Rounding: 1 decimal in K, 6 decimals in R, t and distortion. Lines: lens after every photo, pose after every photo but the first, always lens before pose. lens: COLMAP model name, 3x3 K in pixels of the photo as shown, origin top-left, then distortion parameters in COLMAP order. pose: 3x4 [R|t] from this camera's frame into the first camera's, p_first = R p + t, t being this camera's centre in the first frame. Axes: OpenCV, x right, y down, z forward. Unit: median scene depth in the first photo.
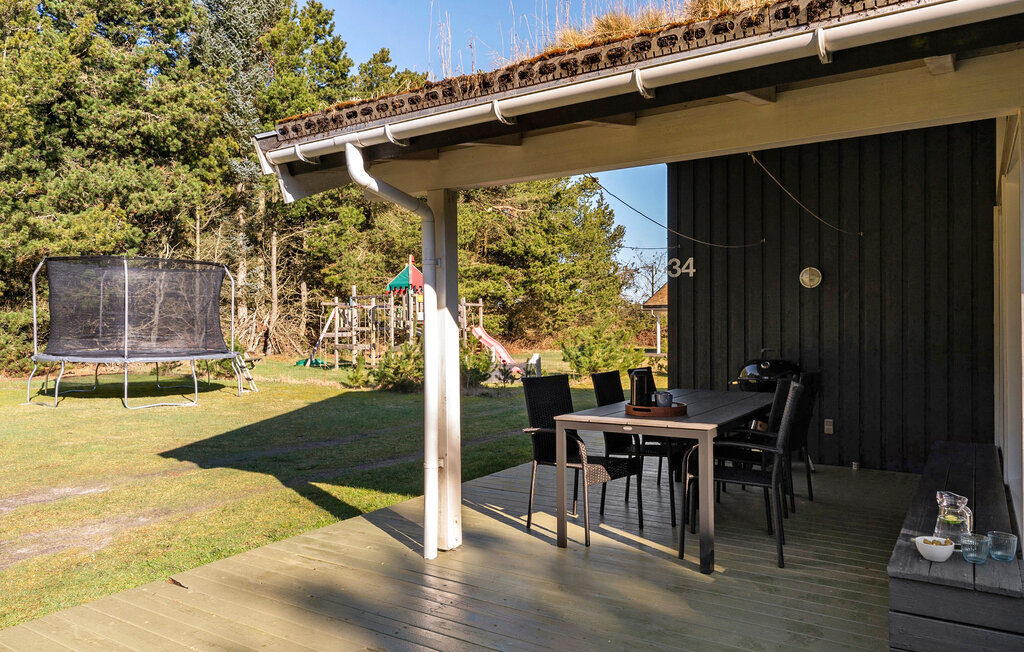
lens RADIAL K [[694.7, 0, 511.6], [0, 694.7, 325.2], [0, 0, 1]] dist [0.000400, 0.000513]
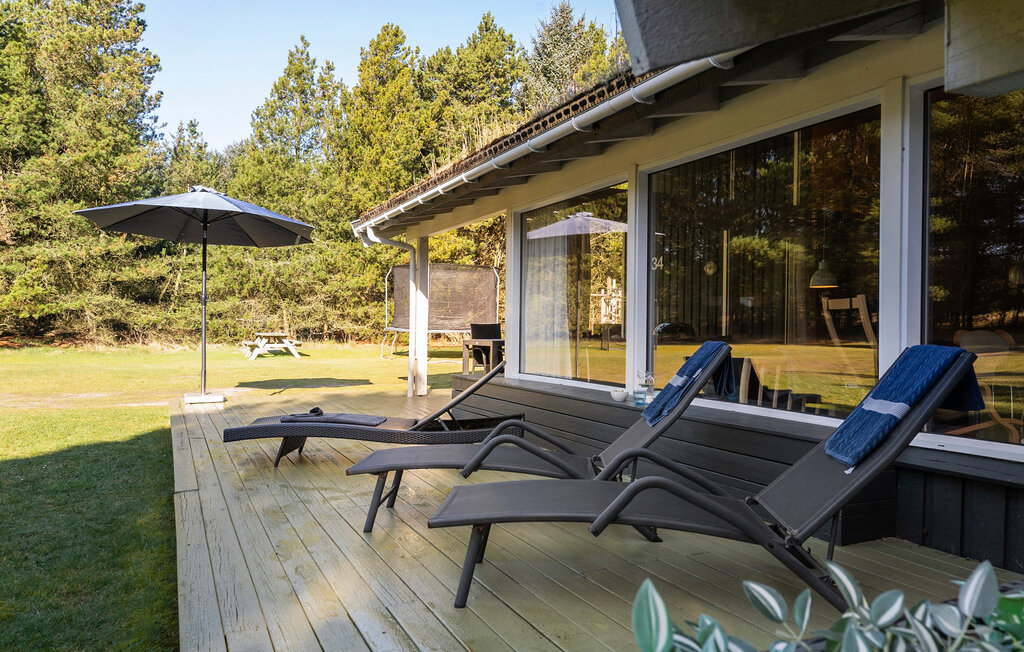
lens RADIAL K [[758.7, 0, 511.7], [0, 758.7, 326.4], [0, 0, 1]] dist [0.001763, 0.000122]
pose [[0.841841, 0.013124, -0.539565, 0.242600], [-0.010614, 0.999914, 0.007761, 0.012233], [0.539621, -0.000806, 0.841908, -0.153670]]
